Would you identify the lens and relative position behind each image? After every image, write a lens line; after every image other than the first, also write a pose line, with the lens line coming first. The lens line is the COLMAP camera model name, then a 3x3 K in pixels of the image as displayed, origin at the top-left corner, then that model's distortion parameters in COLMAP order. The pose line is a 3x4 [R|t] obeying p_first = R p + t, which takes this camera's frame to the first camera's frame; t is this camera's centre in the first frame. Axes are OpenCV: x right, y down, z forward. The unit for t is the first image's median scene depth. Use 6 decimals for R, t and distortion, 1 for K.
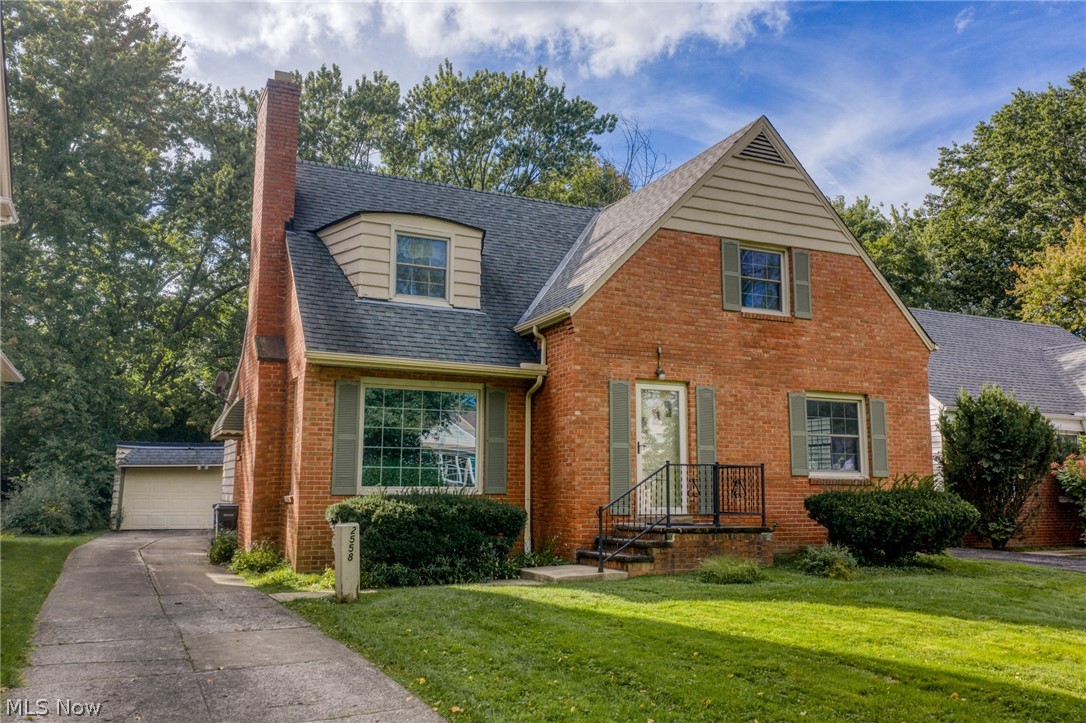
lens RADIAL K [[884.7, 0, 543.0], [0, 884.7, 361.5], [0, 0, 1]] dist [0.044296, -0.007738]
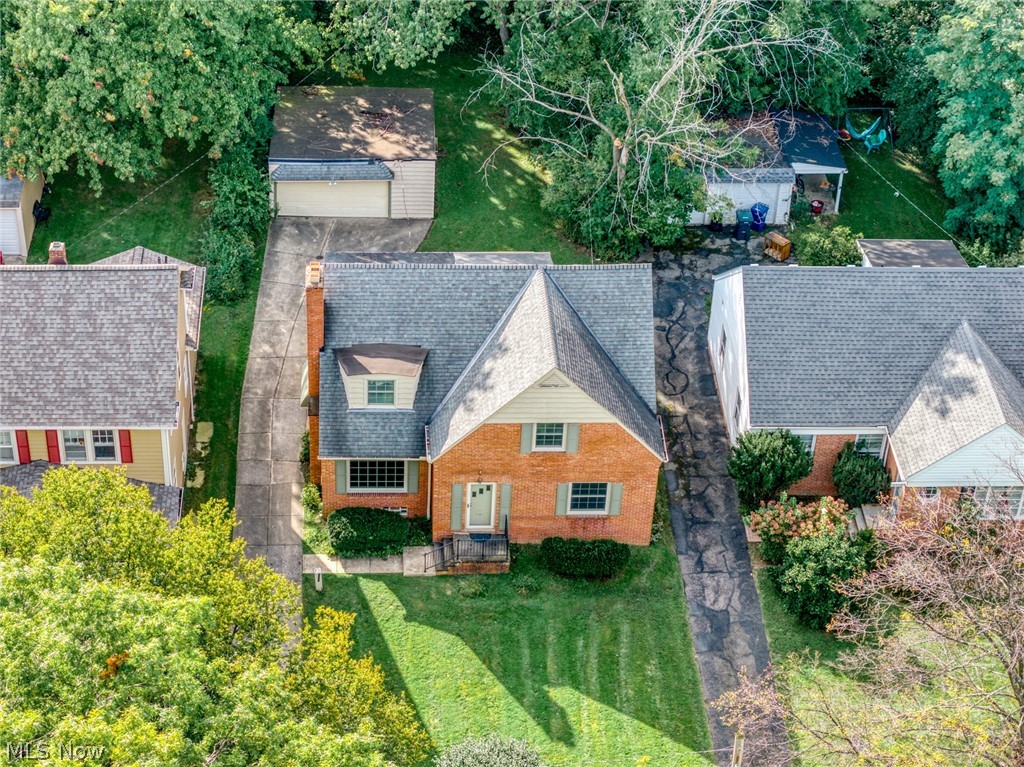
lens RADIAL K [[2086.5, 0, 512.0], [0, 2086.5, 383.5], [0, 0, 1]] dist [0.028920, 0.045656]
pose [[0.924226, 0.267243, -0.272739, 1.405004], [0.015538, 0.687354, 0.726156, -3.519528], [0.381528, -0.675371, 0.631118, -1.818322]]
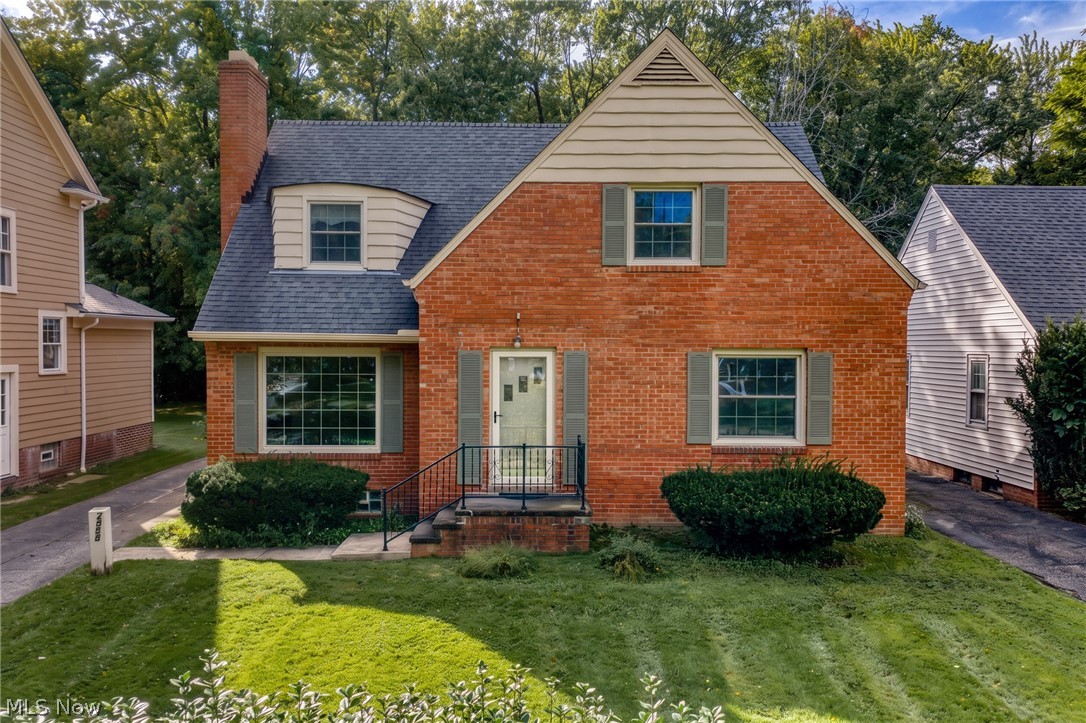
lens RADIAL K [[884.7, 0, 543.0], [0, 884.7, 361.5], [0, 0, 1]] dist [0.044296, -0.007738]
pose [[0.906424, 0.009507, -0.422262, 0.533838], [0.060024, 0.986700, 0.151061, -0.101965], [0.418082, -0.162271, 0.893798, 0.141791]]
